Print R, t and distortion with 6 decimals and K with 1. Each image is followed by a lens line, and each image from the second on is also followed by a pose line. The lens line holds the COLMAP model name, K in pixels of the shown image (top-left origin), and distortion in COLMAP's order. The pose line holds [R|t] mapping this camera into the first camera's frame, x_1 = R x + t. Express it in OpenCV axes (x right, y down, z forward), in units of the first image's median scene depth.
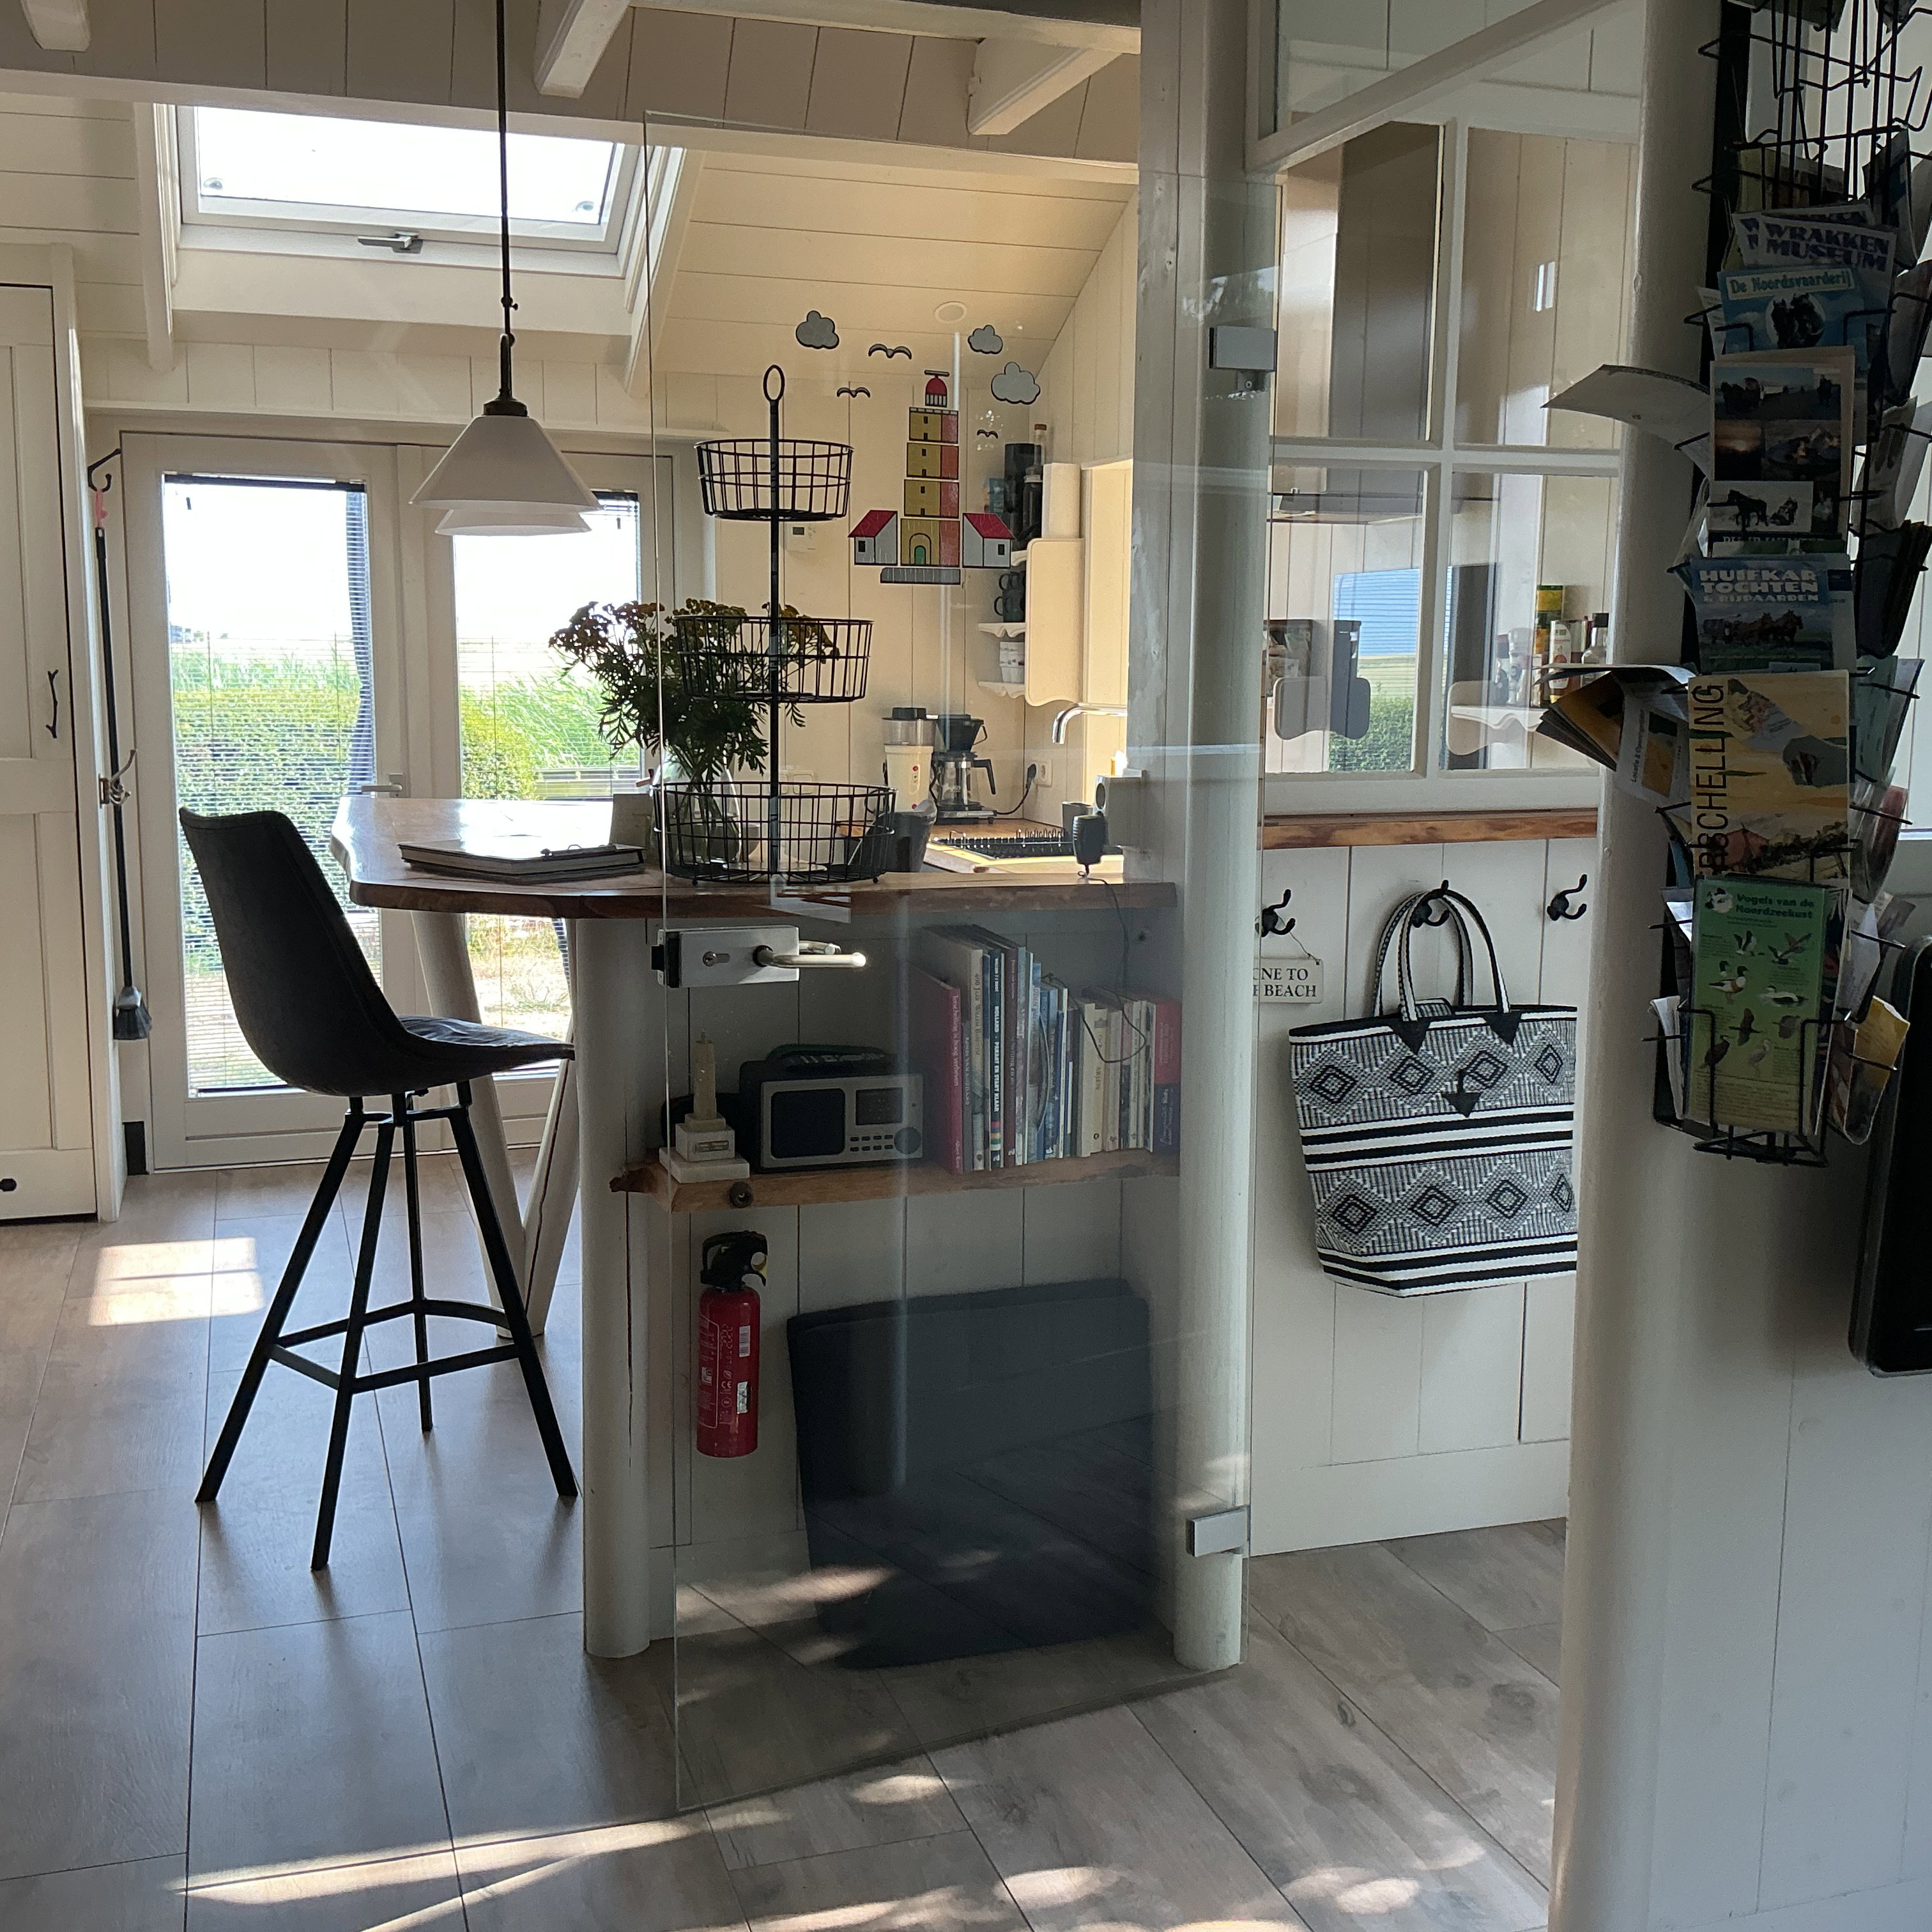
lens RADIAL K [[2142.3, 0, 972.1], [0, 2142.3, 961.7], [0, 0, 1]] dist [0.183009, -0.413468]
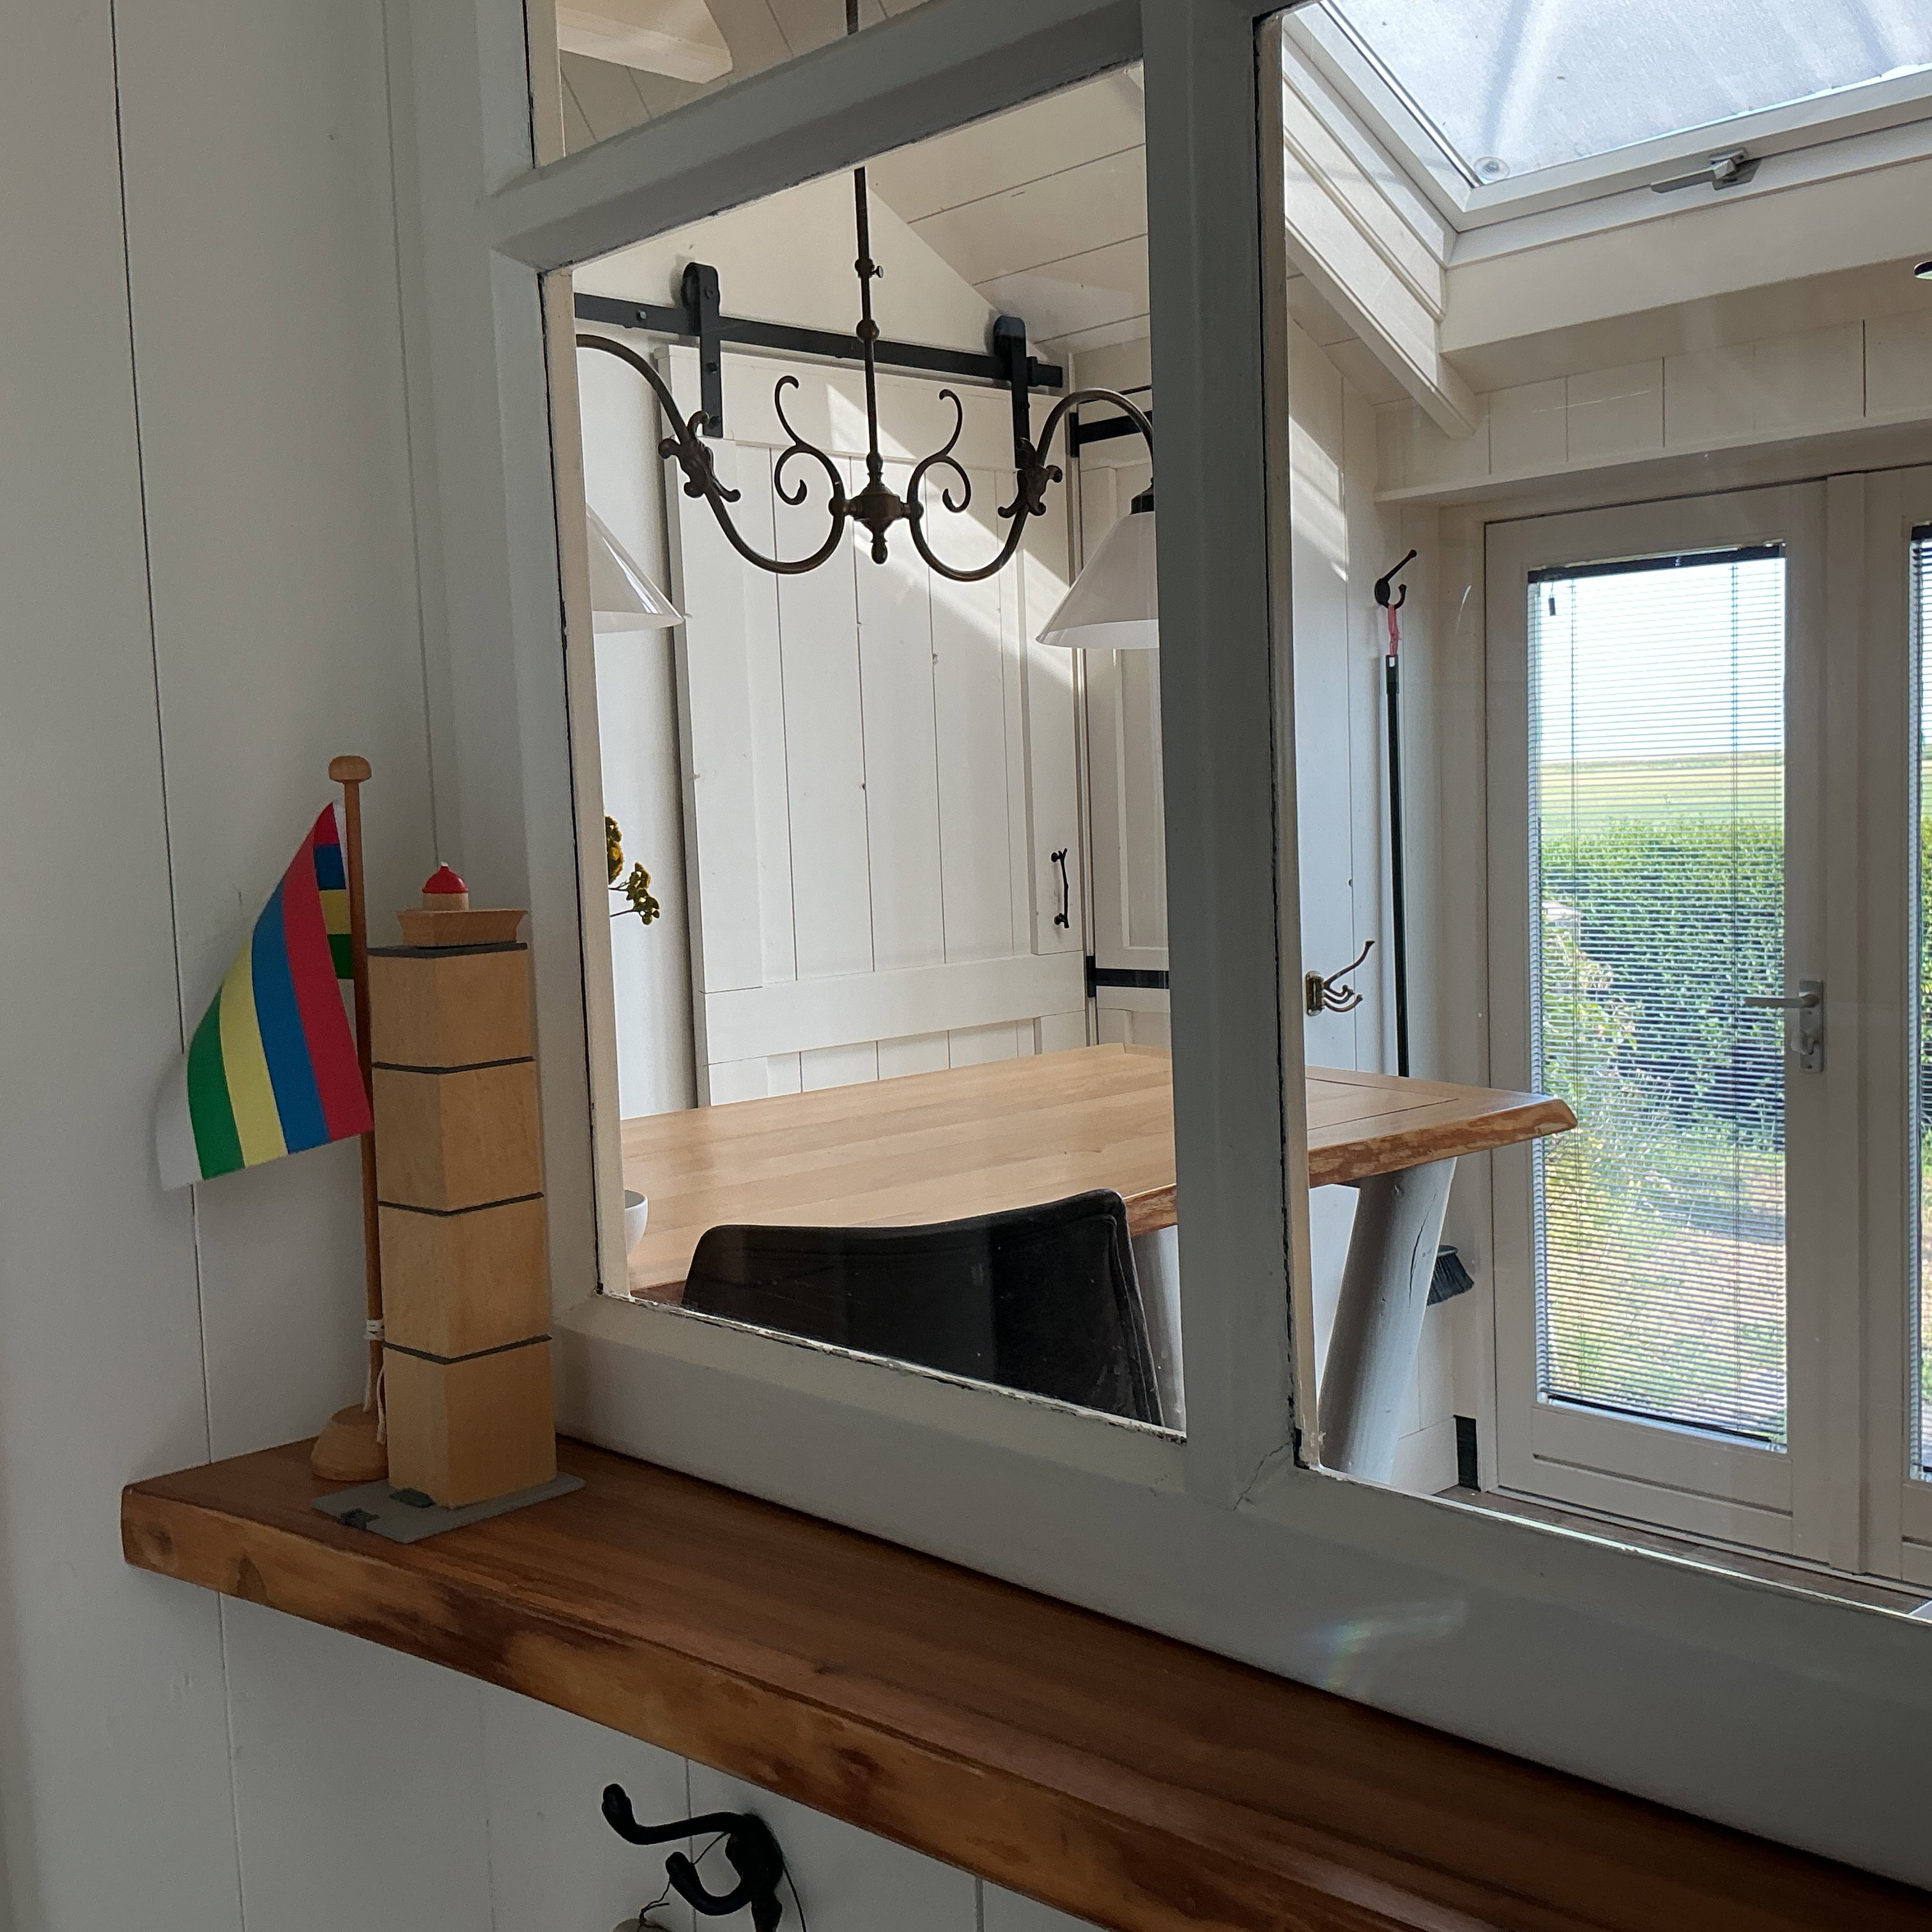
lens RADIAL K [[2142.3, 0, 972.1], [0, 2142.3, 961.7], [0, 0, 1]] dist [0.183009, -0.413468]
pose [[0.411095, 0.047036, -0.910378, 0.448201], [-0.091069, 0.995791, 0.010325, -0.151558], [0.907032, 0.078663, 0.413649, 0.999852]]
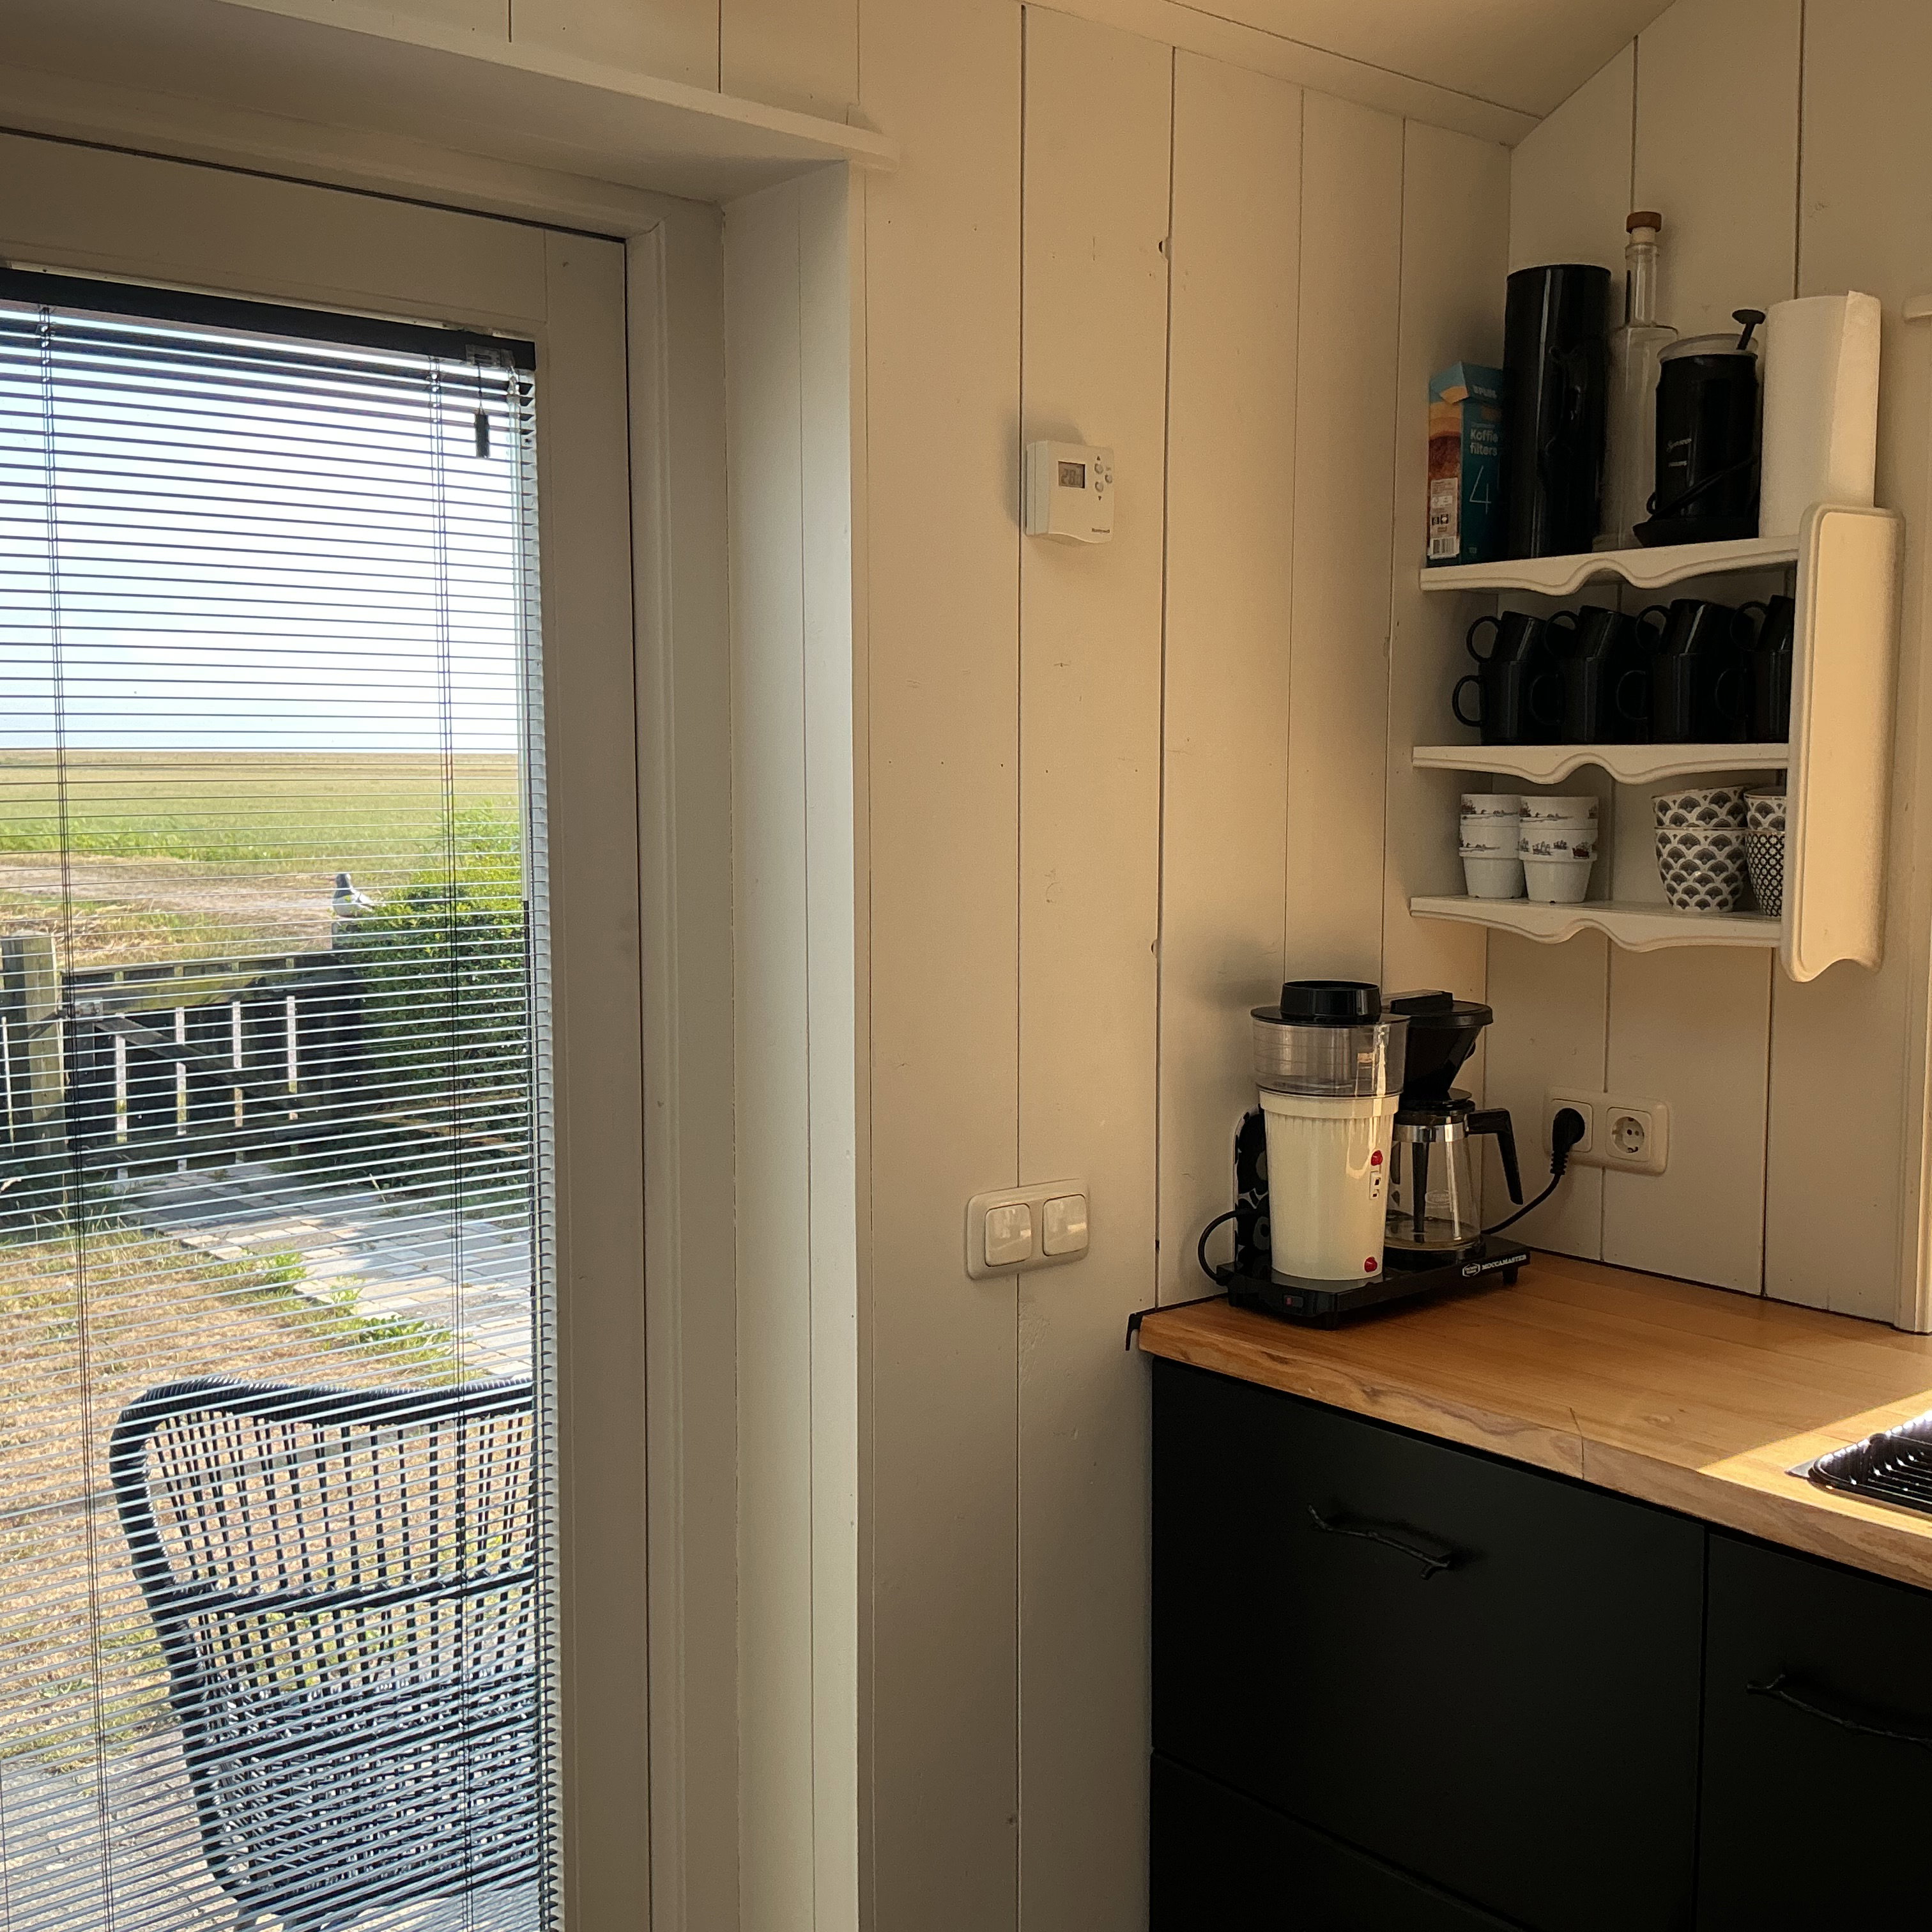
lens RADIAL K [[2142.3, 0, 972.1], [0, 2142.3, 961.7], [0, 0, 1]] dist [0.183009, -0.413468]
pose [[0.929537, -0.042377, 0.366286, -0.434789], [0.059929, 0.997529, -0.036676, -0.227940], [-0.363827, 0.056043, 0.929779, 1.400493]]
